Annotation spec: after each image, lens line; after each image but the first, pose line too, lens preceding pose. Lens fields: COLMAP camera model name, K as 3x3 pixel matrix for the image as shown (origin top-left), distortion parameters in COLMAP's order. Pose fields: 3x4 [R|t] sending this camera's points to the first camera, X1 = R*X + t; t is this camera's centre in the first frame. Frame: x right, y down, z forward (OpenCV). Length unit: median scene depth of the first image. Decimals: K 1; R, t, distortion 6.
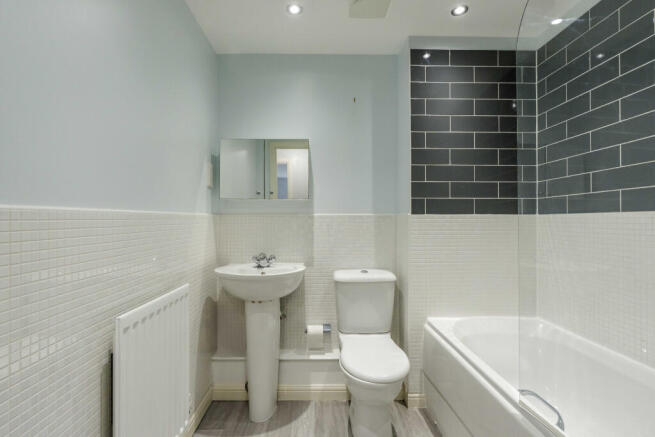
lens RADIAL K [[320.9, 0, 327.5], [0, 320.9, 218.5], [0, 0, 1]] dist [0.001896, -0.000106]
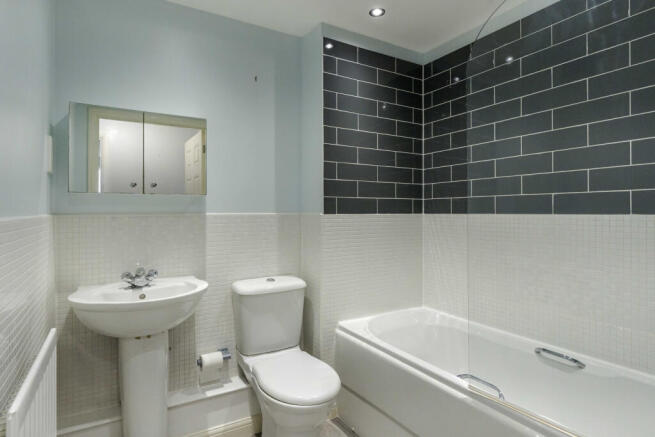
lens RADIAL K [[359.5, 0, 328.0], [0, 359.5, 211.8], [0, 0, 1]] dist [0.001472, 0.000388]
pose [[0.867260, -0.001484, 0.497854, -0.247680], [-0.000801, 0.999990, 0.004377, -0.024295], [-0.497856, -0.004195, 0.867250, 0.086739]]
